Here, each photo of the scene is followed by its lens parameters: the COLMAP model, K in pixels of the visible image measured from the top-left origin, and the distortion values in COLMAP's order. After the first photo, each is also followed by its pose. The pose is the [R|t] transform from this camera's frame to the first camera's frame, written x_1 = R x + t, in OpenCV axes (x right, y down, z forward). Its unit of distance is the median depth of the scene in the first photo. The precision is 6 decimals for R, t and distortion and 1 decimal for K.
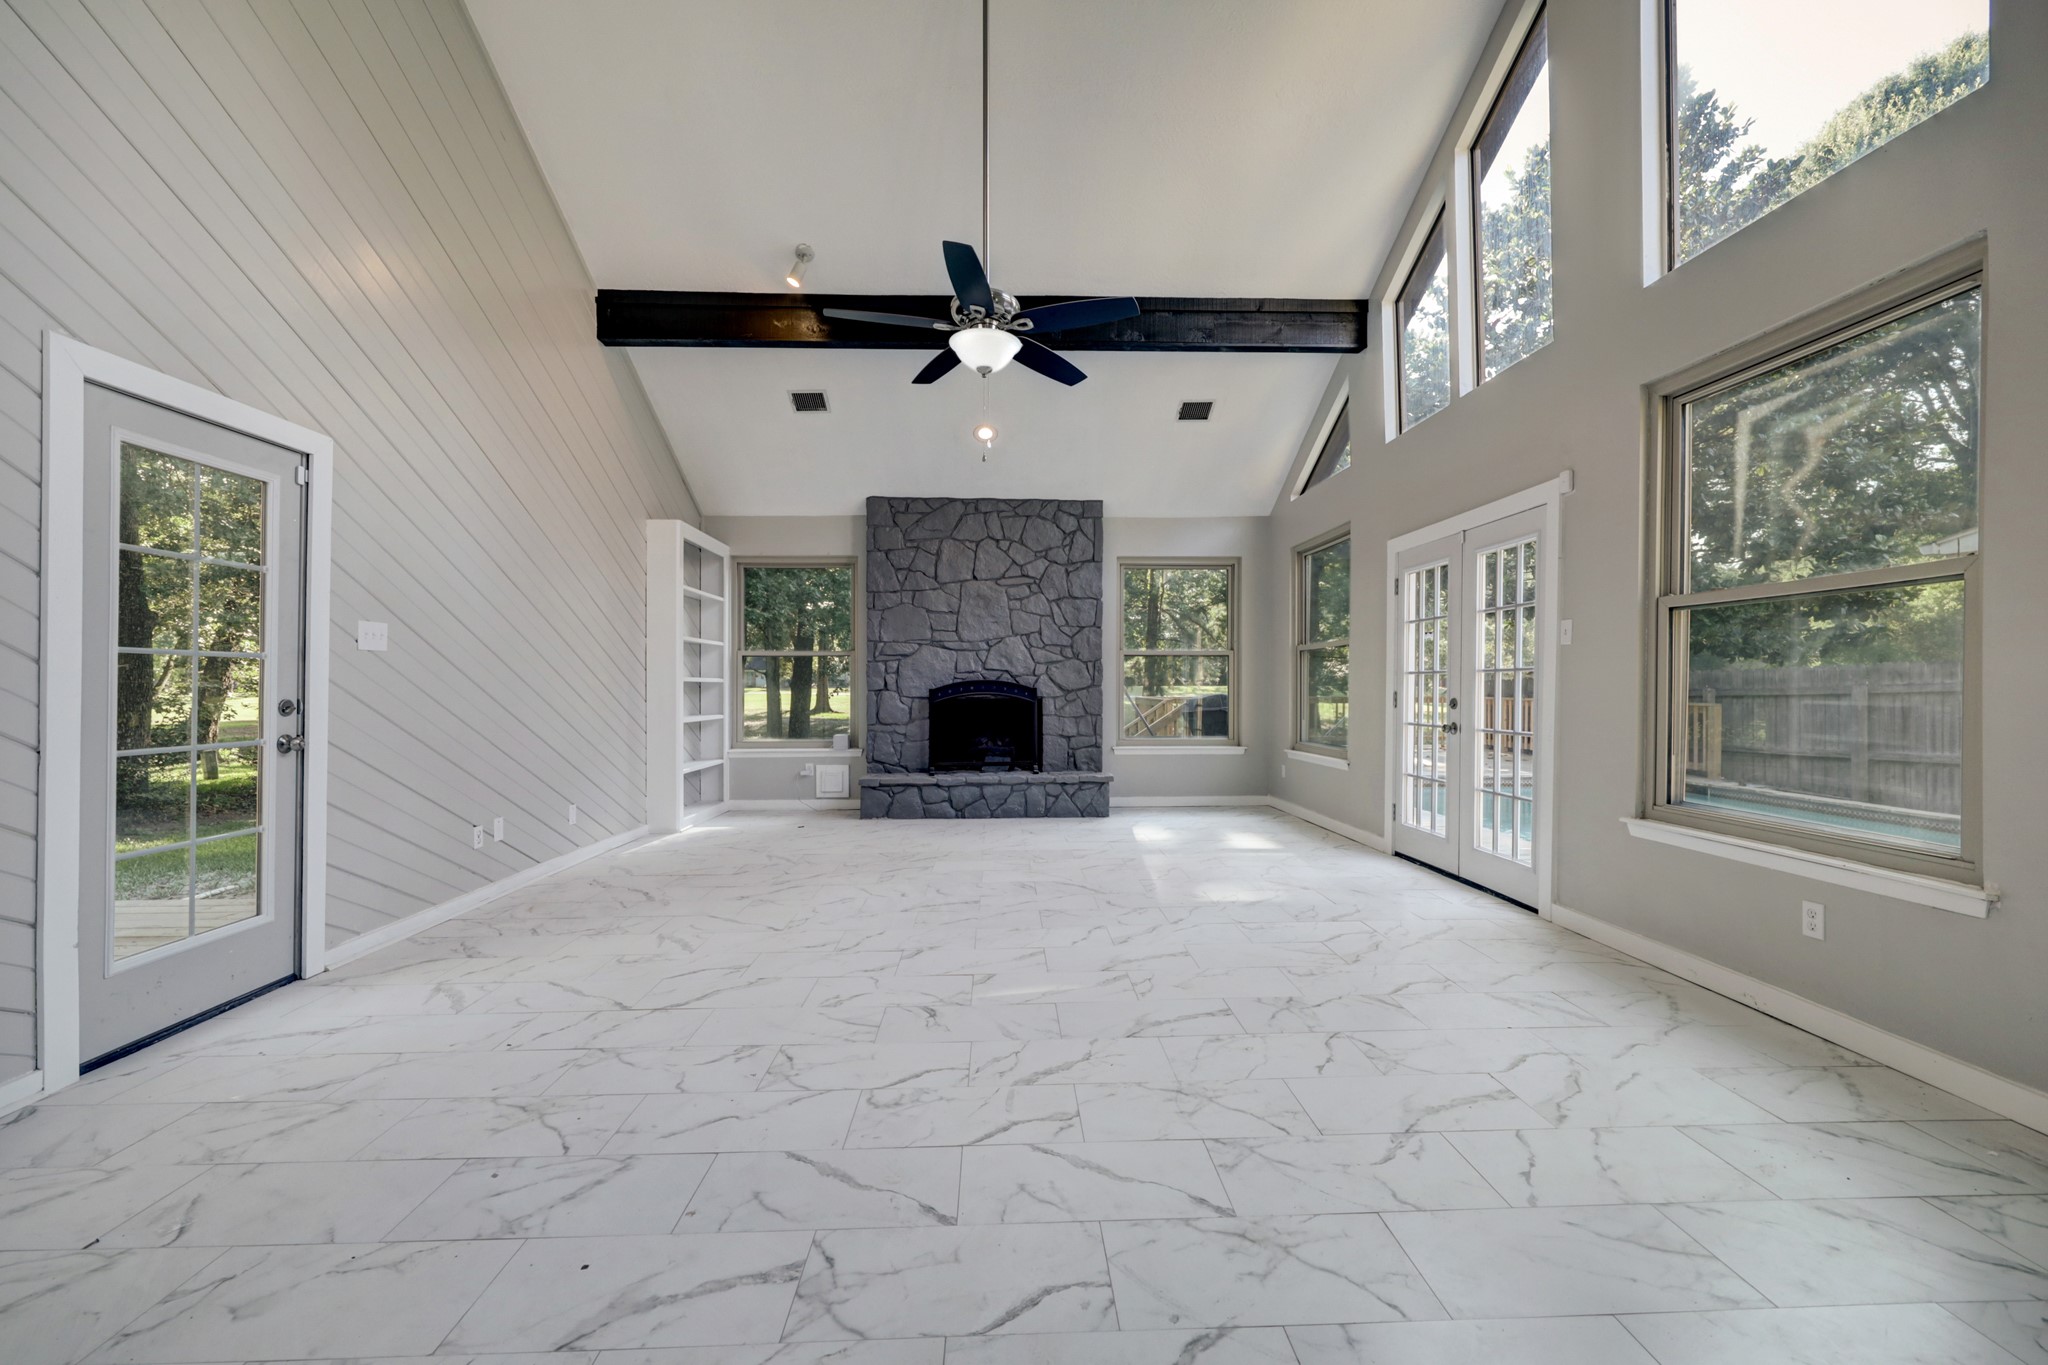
lens RADIAL K [[829.9, 0, 1025.9], [0, 829.9, 684.4], [0, 0, 1]] dist [0.002852, -0.000241]
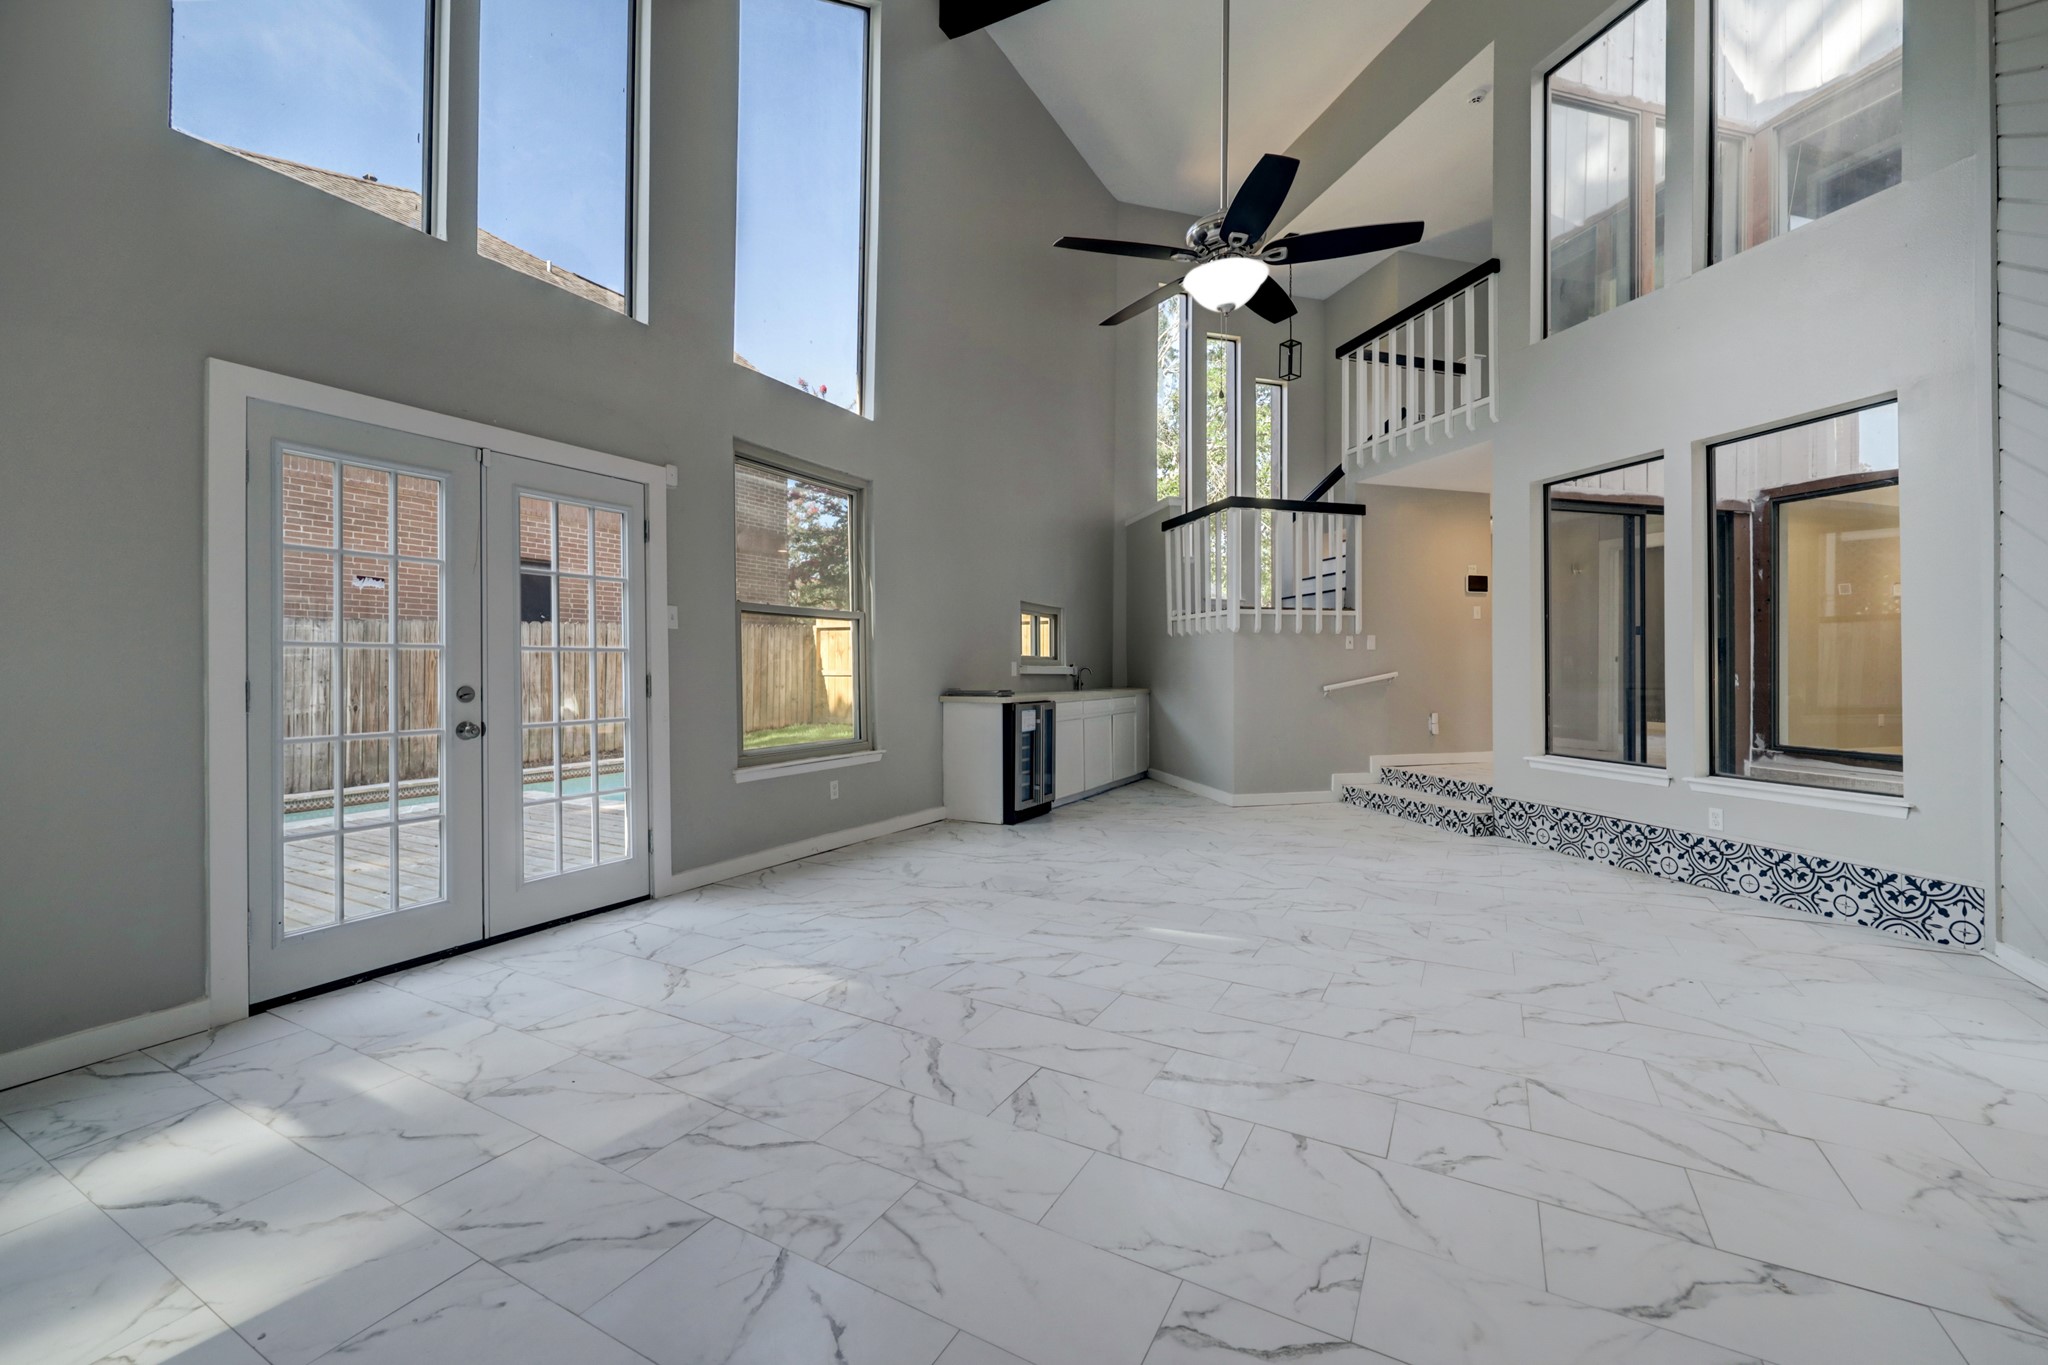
lens RADIAL K [[829.9, 0, 1031.0], [0, 829.9, 672.9], [0, 0, 1]] dist [0.002852, -0.000241]
pose [[-0.862037, -0.004692, 0.506823, -0.336155], [-0.003129, 0.999987, 0.003936, 0.003657], [-0.506835, 0.001807, -0.862041, 1.979744]]
